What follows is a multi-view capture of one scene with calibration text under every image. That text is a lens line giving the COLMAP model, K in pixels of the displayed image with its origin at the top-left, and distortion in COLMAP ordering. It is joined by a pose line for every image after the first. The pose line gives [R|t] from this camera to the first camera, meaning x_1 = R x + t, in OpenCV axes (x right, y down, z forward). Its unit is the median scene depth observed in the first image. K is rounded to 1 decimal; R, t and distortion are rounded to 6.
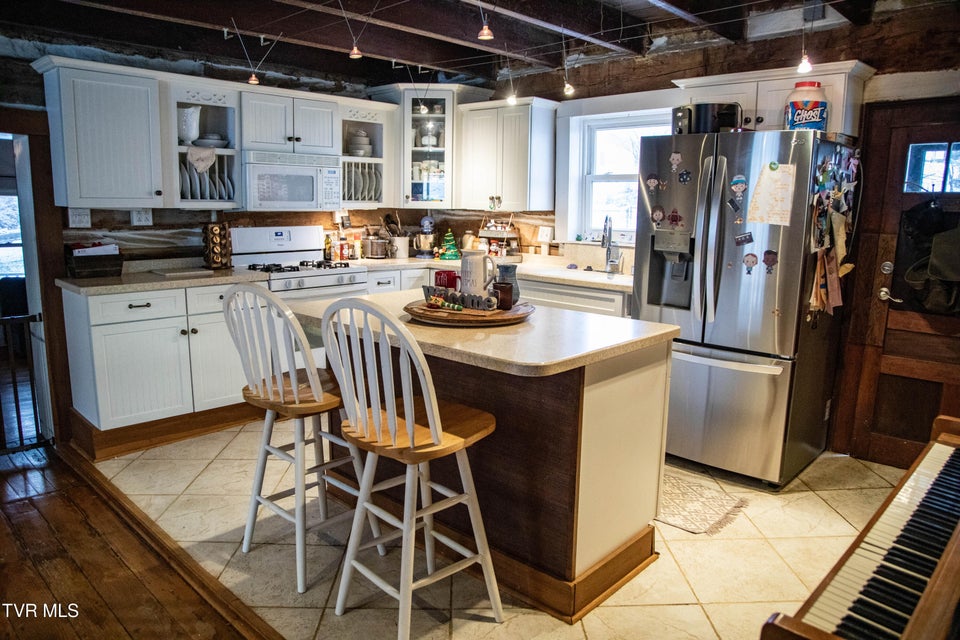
lens RADIAL K [[663.6, 0, 481.0], [0, 663.6, 314.9], [0, 0, 1]] dist [-0.115923, 0.079183]
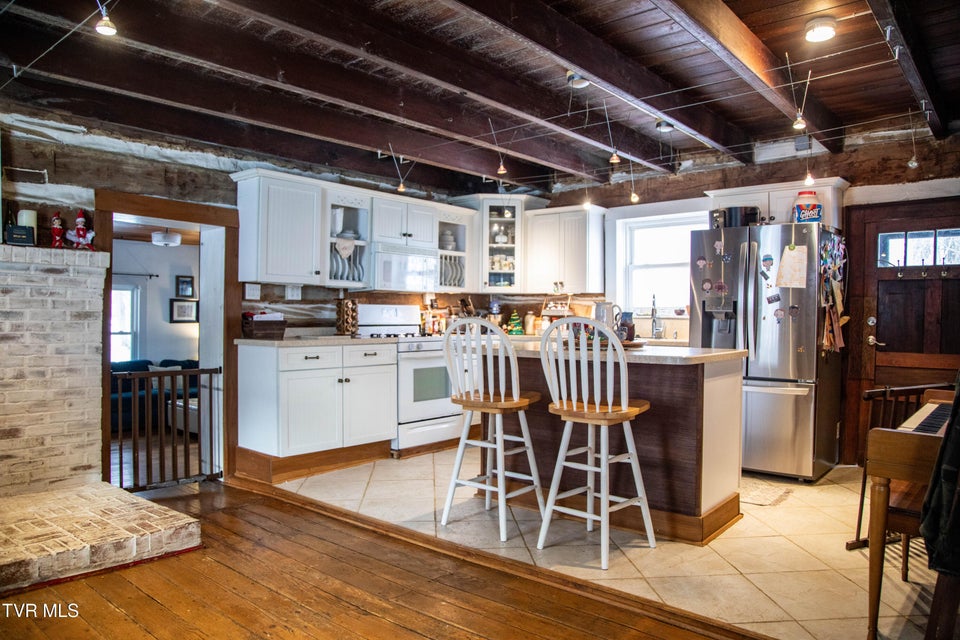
lens RADIAL K [[662.2, 0, 480.0], [0, 662.2, 320.0], [0, 0, 1]] dist [-0.117044, 0.081189]
pose [[0.998585, -0.007353, 0.052664, -0.245070], [0.015683, 0.987063, -0.159566, 0.114003], [-0.050809, 0.160166, 0.985782, -0.276462]]
